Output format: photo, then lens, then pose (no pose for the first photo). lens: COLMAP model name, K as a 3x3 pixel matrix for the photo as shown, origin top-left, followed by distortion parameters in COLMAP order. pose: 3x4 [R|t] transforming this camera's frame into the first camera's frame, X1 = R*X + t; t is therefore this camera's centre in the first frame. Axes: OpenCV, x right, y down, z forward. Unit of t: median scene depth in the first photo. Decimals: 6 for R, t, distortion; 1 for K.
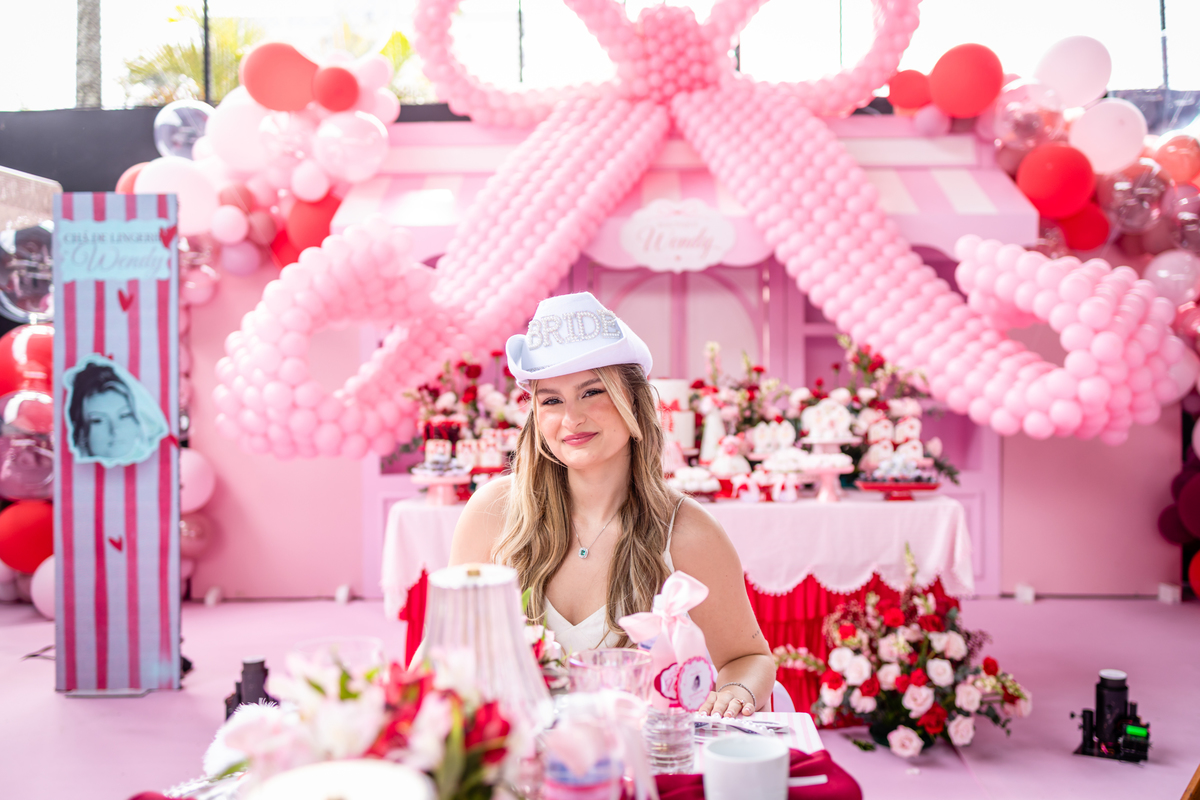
lens RADIAL K [[1172.2, 0, 593.3], [0, 1172.2, 397.9], [0, 0, 1]] dist [0.003624, -0.007439]
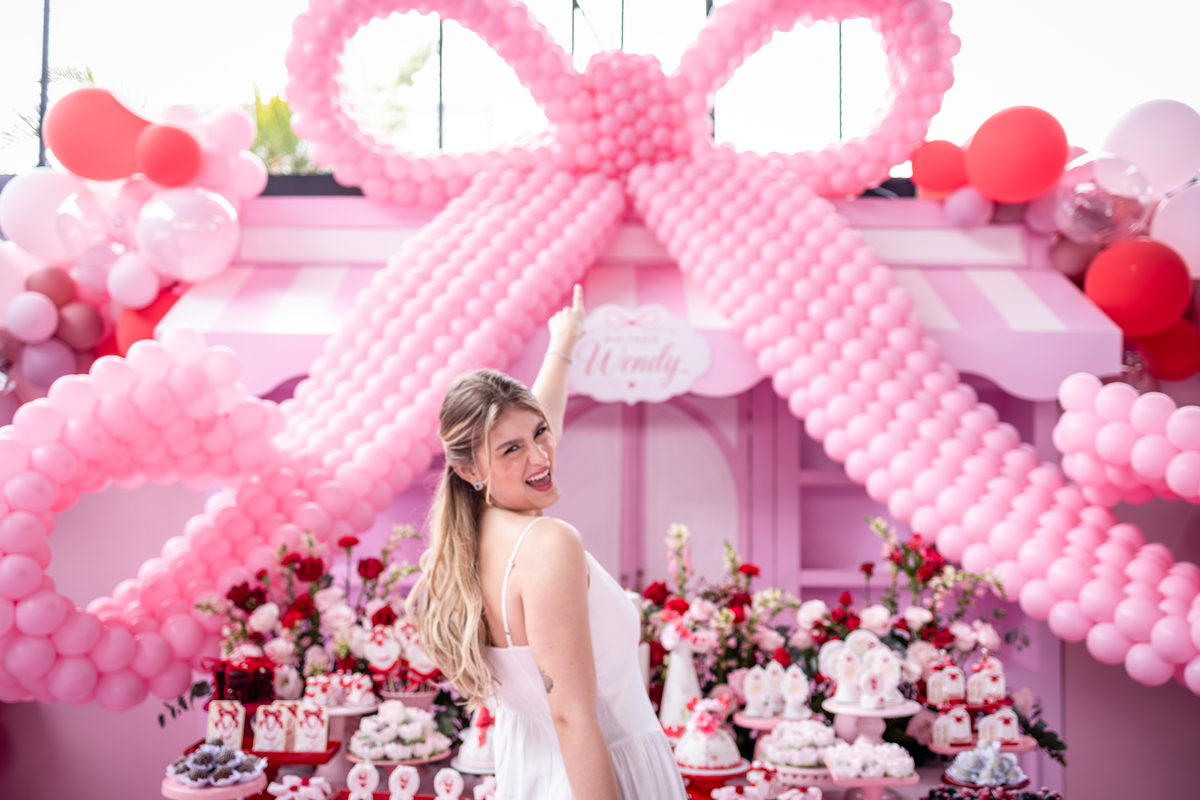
lens RADIAL K [[1172.2, 0, 593.3], [0, 1172.2, 397.9], [0, 0, 1]] dist [0.003624, -0.007439]
pose [[0.999559, 0.013924, 0.026215, 0.033749], [-0.011964, 0.997222, -0.073514, -0.068108], [-0.027166, 0.073168, 0.996950, 0.326303]]
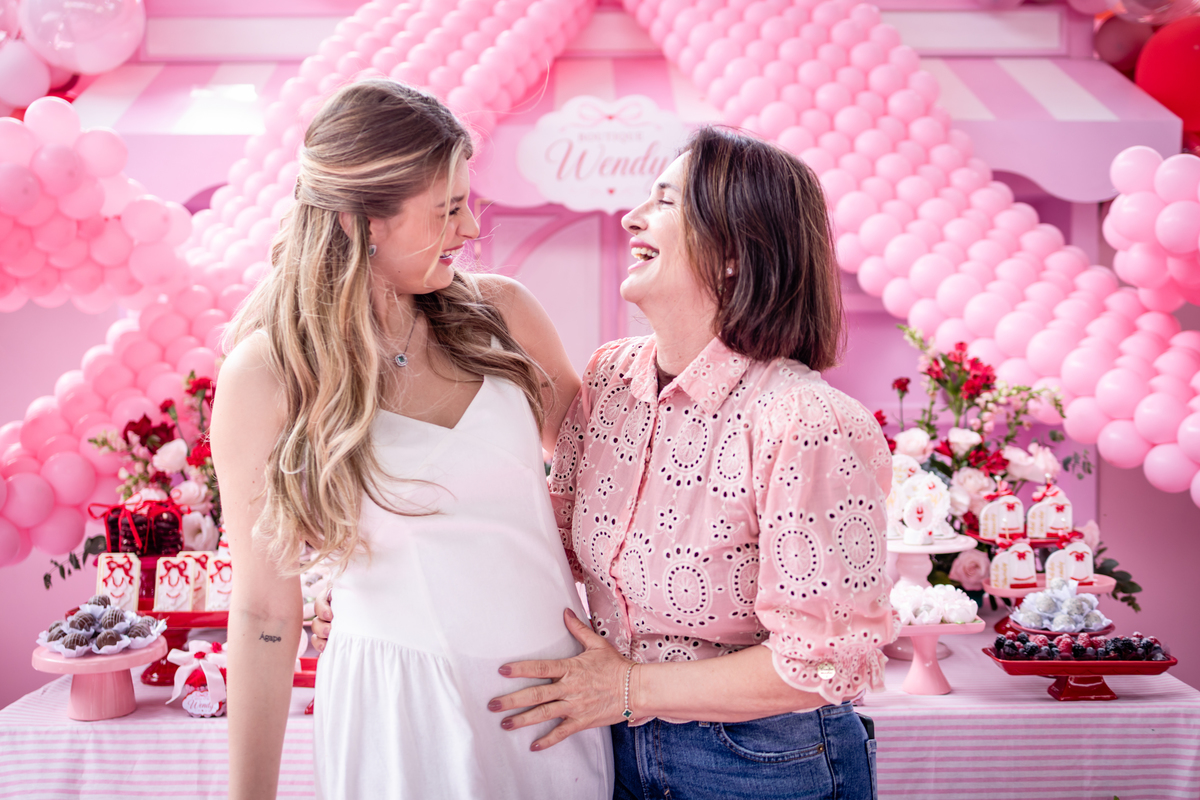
lens RADIAL K [[1208.9, 0, 600.0], [0, 1208.9, 400.0], [0, 0, 1]] dist [-0.002212, -0.000215]
pose [[0.998486, -0.006690, 0.054600, 0.034682], [0.004610, 0.999262, 0.038133, -0.039552], [-0.054815, -0.037824, 0.997780, 0.424906]]
